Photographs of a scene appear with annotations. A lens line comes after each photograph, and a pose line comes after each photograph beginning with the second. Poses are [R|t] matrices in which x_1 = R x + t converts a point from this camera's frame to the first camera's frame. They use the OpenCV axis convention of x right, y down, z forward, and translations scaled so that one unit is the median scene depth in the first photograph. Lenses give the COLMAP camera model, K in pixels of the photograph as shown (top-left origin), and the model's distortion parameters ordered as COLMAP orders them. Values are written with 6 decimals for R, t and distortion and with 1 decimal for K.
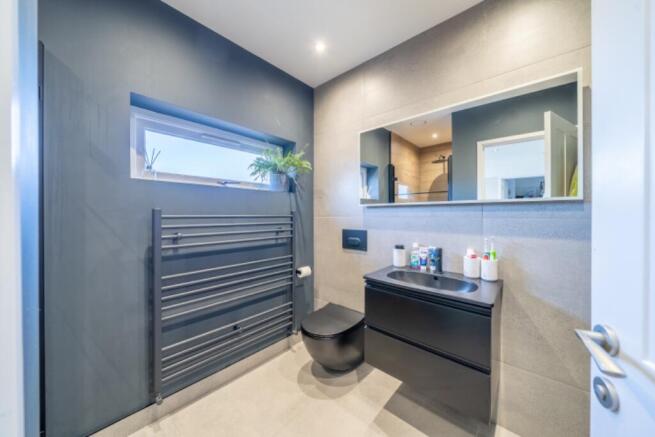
lens RADIAL K [[227.5, 0, 325.4], [0, 227.5, 215.5], [0, 0, 1]] dist [-0.013853, -0.000155]
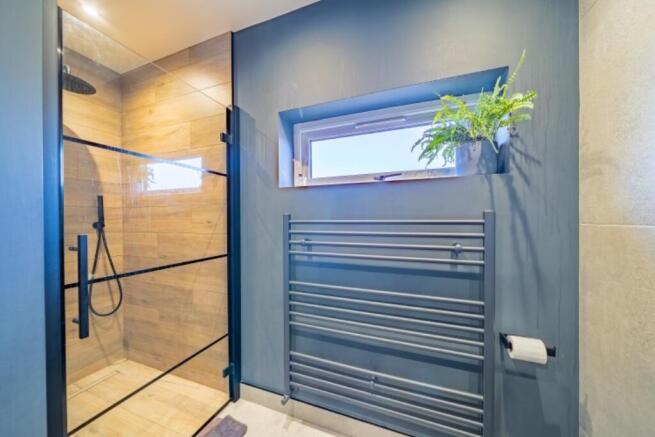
lens RADIAL K [[227.5, 0, 327.0], [0, 227.5, 221.4], [0, 0, 1]] dist [-0.013853, -0.000155]
pose [[0.349464, 0.003670, -0.936943, 0.186976], [-0.001578, 0.999993, 0.003328, 0.000159], [0.936949, 0.000316, 0.349467, 0.519251]]
